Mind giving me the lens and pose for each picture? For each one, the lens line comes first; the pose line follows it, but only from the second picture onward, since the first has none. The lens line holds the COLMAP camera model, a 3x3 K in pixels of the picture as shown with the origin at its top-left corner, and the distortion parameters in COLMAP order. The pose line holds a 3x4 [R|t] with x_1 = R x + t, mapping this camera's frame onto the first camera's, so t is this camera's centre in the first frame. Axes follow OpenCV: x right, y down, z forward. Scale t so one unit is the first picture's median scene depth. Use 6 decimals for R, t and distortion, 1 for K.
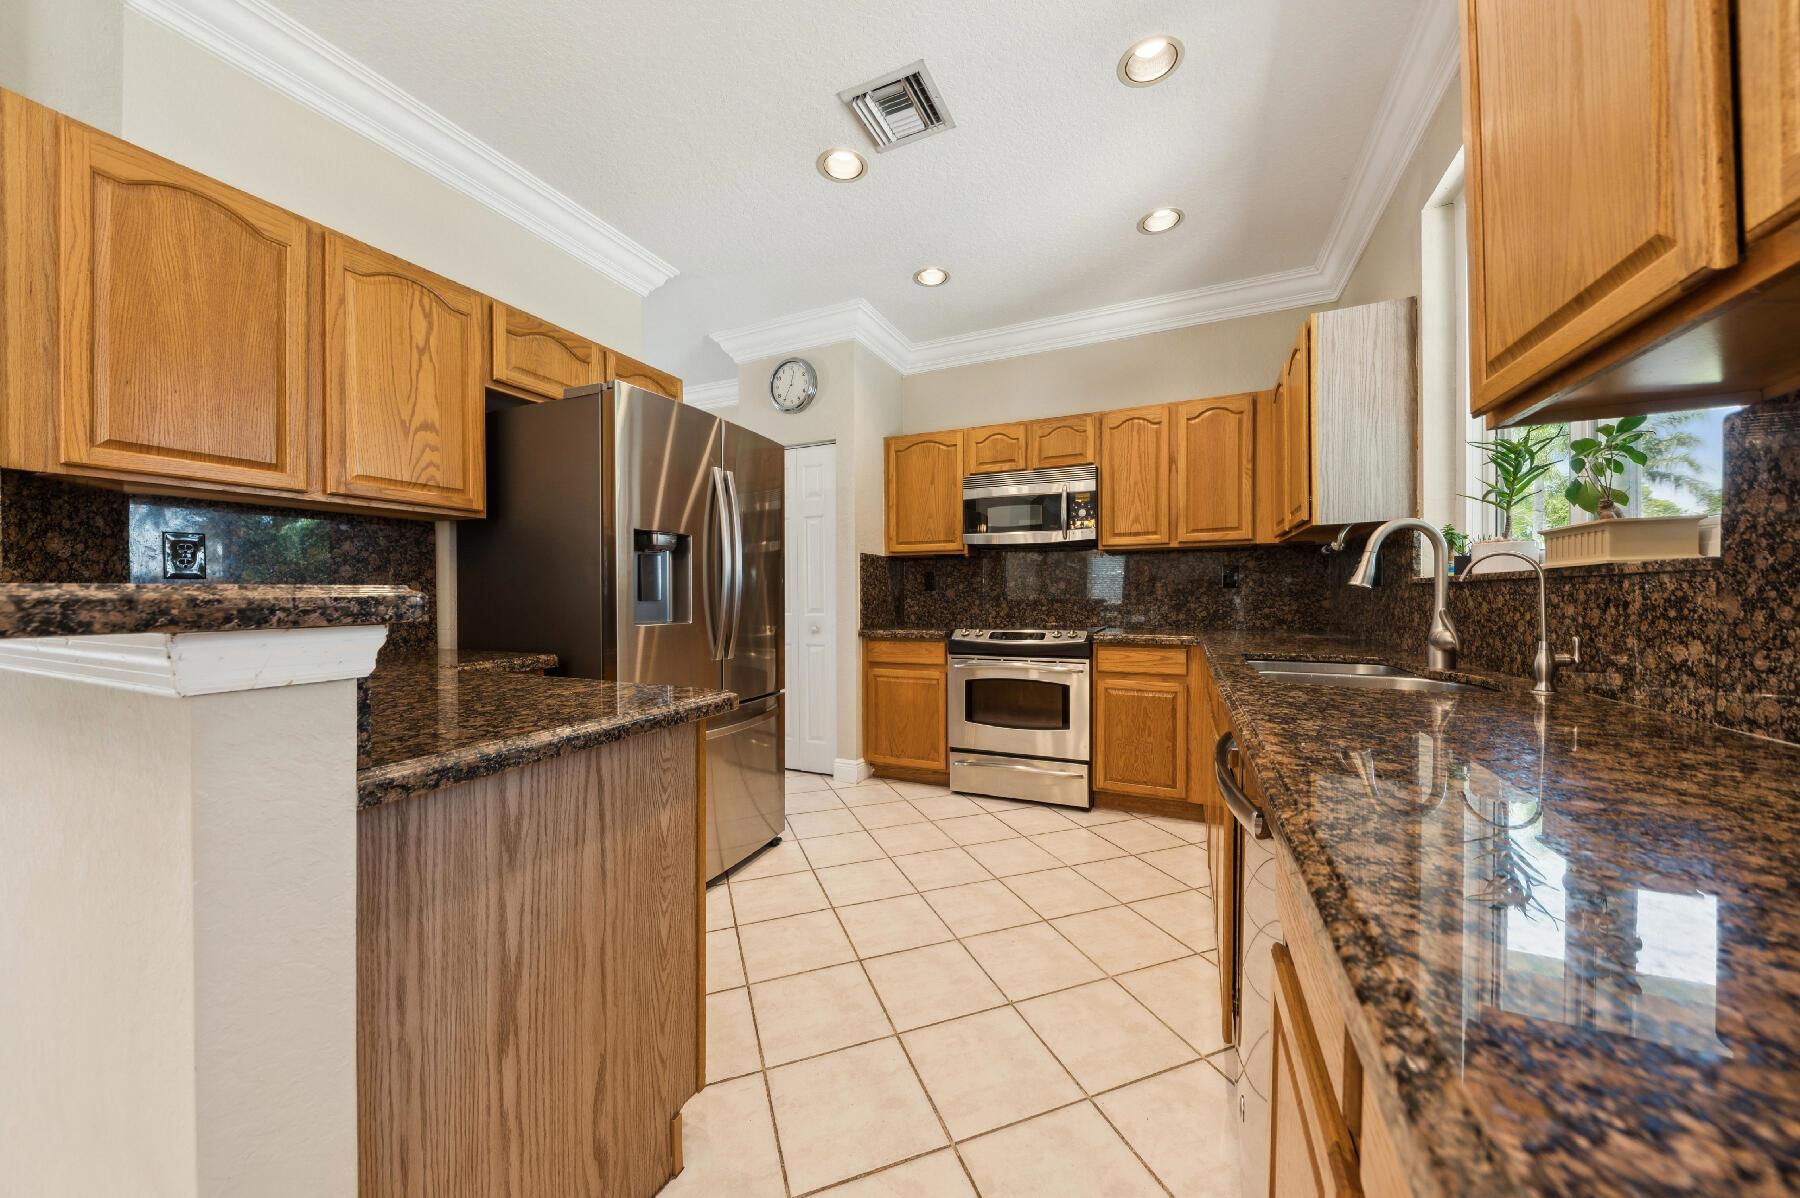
lens RADIAL K [[638.9, 0, 900.0], [0, 638.9, 599.0], [0, 0, 1]] dist [0.018791, -0.000068]
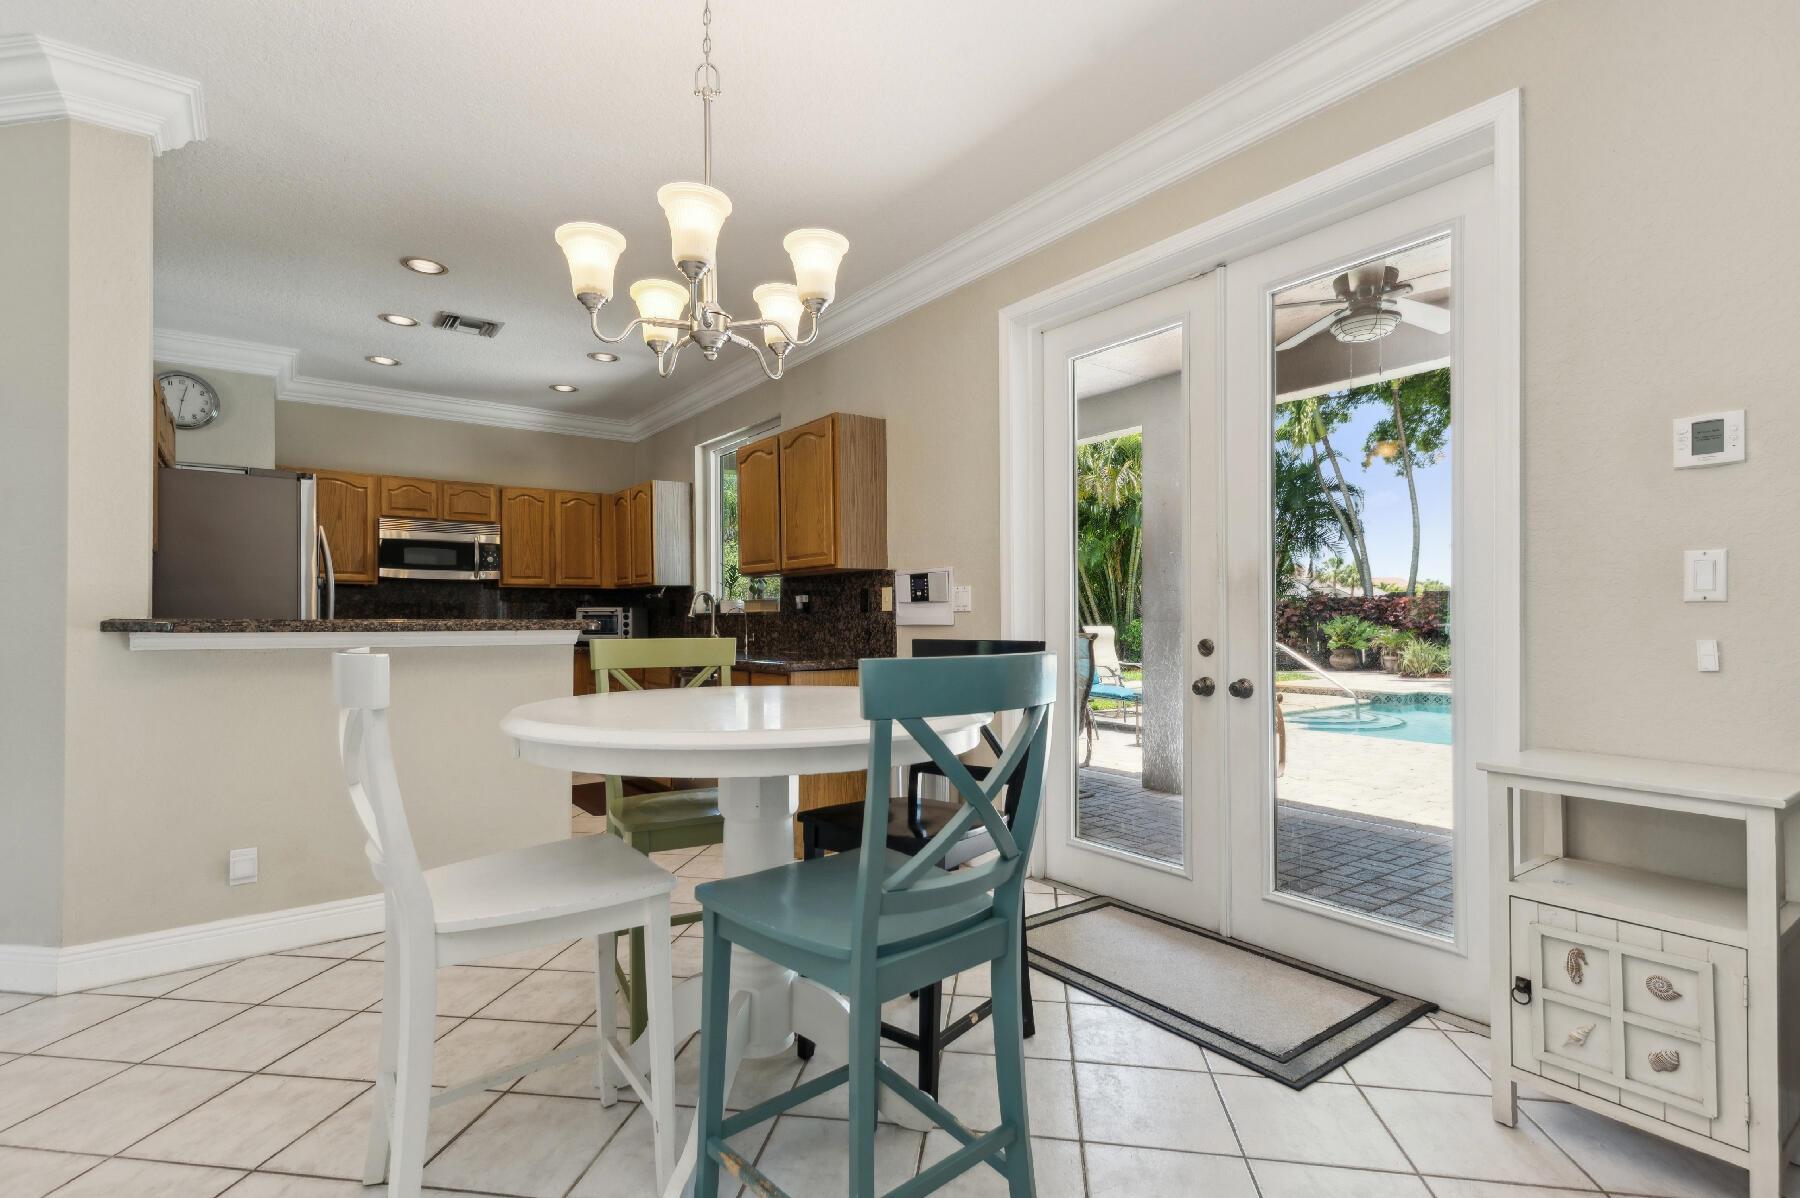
lens RADIAL K [[856.8, 0, 900.0], [0, 856.8, 599.0], [0, 0, 1]] dist [-0.000974, -0.000285]
pose [[0.508845, 0.020975, 0.860602, -0.821598], [0.002431, 0.999664, -0.025801, -0.002198], [-0.860855, 0.015221, 0.508623, -0.654818]]
